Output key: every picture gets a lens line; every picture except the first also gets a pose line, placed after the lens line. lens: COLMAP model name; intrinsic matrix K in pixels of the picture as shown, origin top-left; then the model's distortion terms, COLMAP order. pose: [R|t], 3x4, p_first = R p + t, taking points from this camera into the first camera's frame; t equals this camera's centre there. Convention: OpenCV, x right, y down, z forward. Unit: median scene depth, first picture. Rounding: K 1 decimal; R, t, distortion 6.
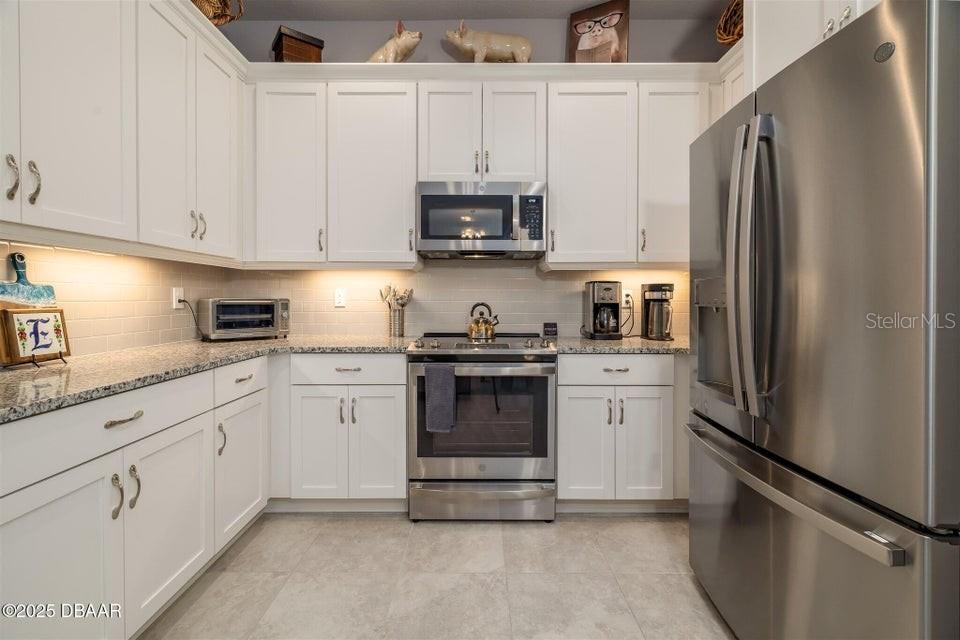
lens RADIAL K [[411.4, 0, 477.8], [0, 411.4, 302.0], [0, 0, 1]] dist [0.000343, 0.000043]
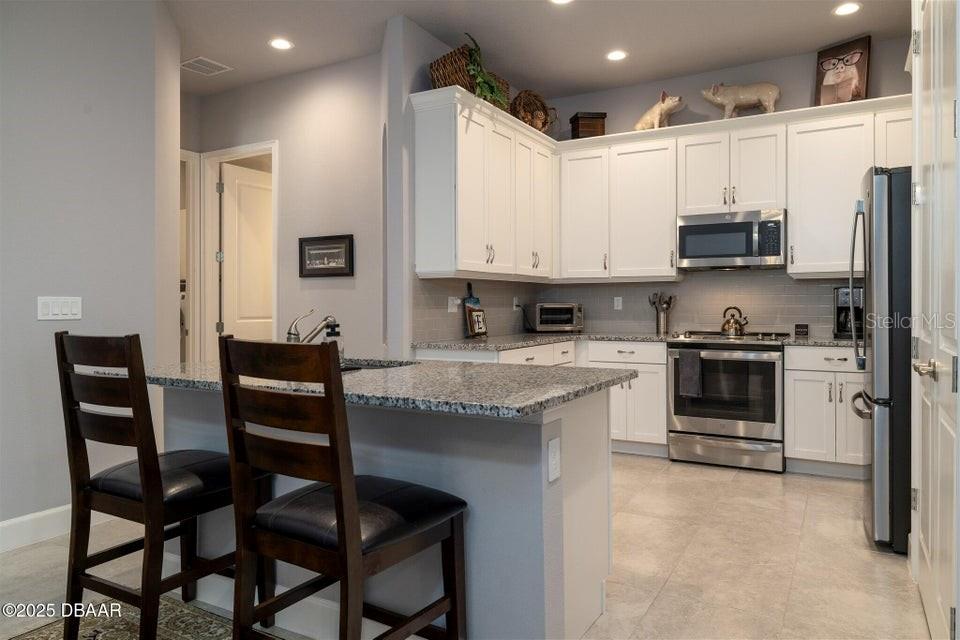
lens RADIAL K [[649.1, 0, 460.0], [0, 649.1, 304.8], [0, 0, 1]] dist [0.000286, 0.000151]
pose [[0.858577, -0.003117, -0.512675, 0.321602], [0.002158, 0.999995, -0.002466, -0.000717], [0.512680, 0.001011, 0.858579, -1.140215]]
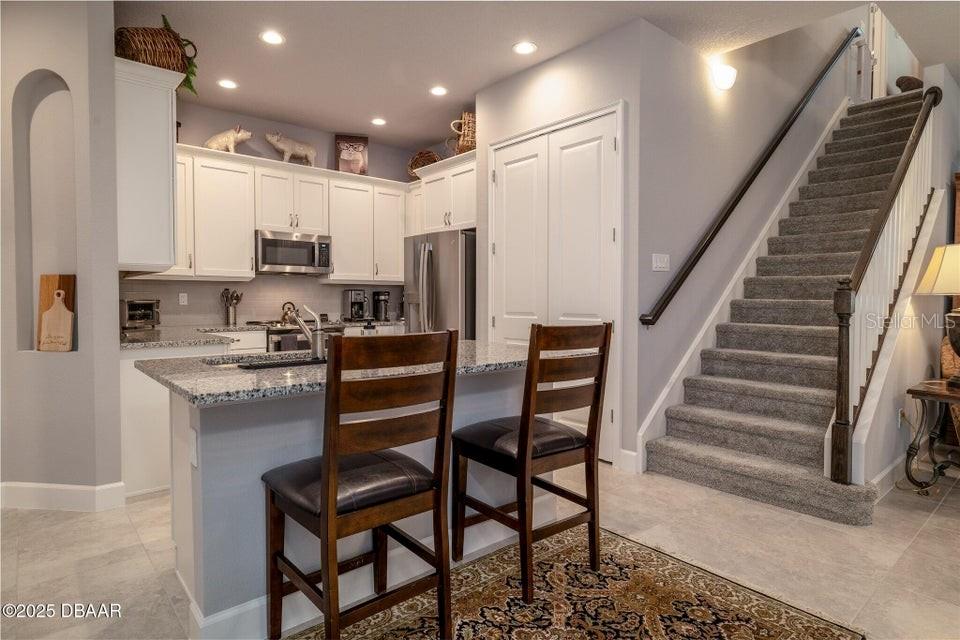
lens RADIAL K [[533.0, 0, 474.6], [0, 533.0, 314.4], [0, 0, 1]] dist [0.000576, -0.000195]
pose [[0.758325, -0.019198, 0.651594, -0.879192], [0.002520, 0.999645, 0.026520, -0.003028], [-0.651872, -0.018469, 0.758104, -1.195716]]
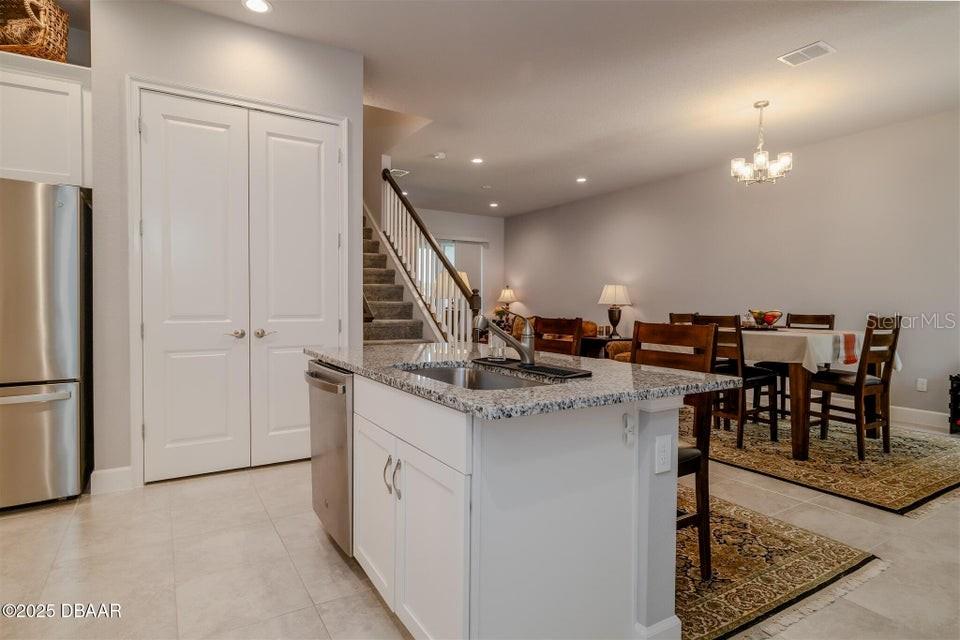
lens RADIAL K [[508.8, 0, 479.1], [0, 508.8, 313.7], [0, 0, 1]] dist [-0.001730, 0.000548]
pose [[-0.527033, -0.023147, 0.849529, -1.135641], [-0.003190, 0.999676, 0.025258, -0.003503], [-0.849839, 0.010602, -0.526936, 0.166945]]
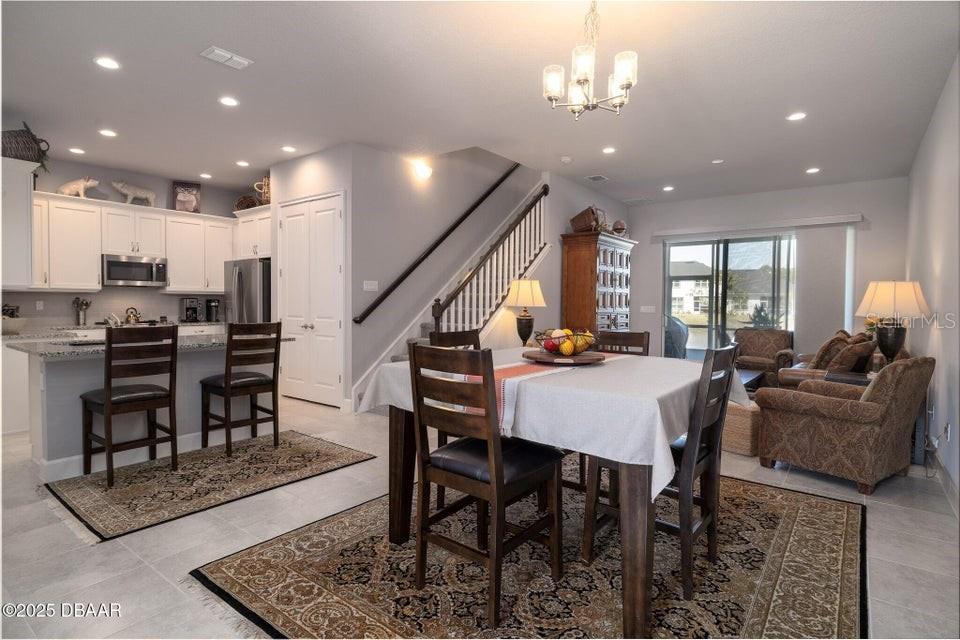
lens RADIAL K [[508.8, 0, 479.1], [0, 508.8, 313.7], [0, 0, 1]] dist [-0.001730, 0.000548]
pose [[0.607261, -0.016424, 0.794332, -1.093783], [-0.002661, 0.999739, 0.022706, -0.034089], [-0.794498, -0.015903, 0.607059, -2.281890]]
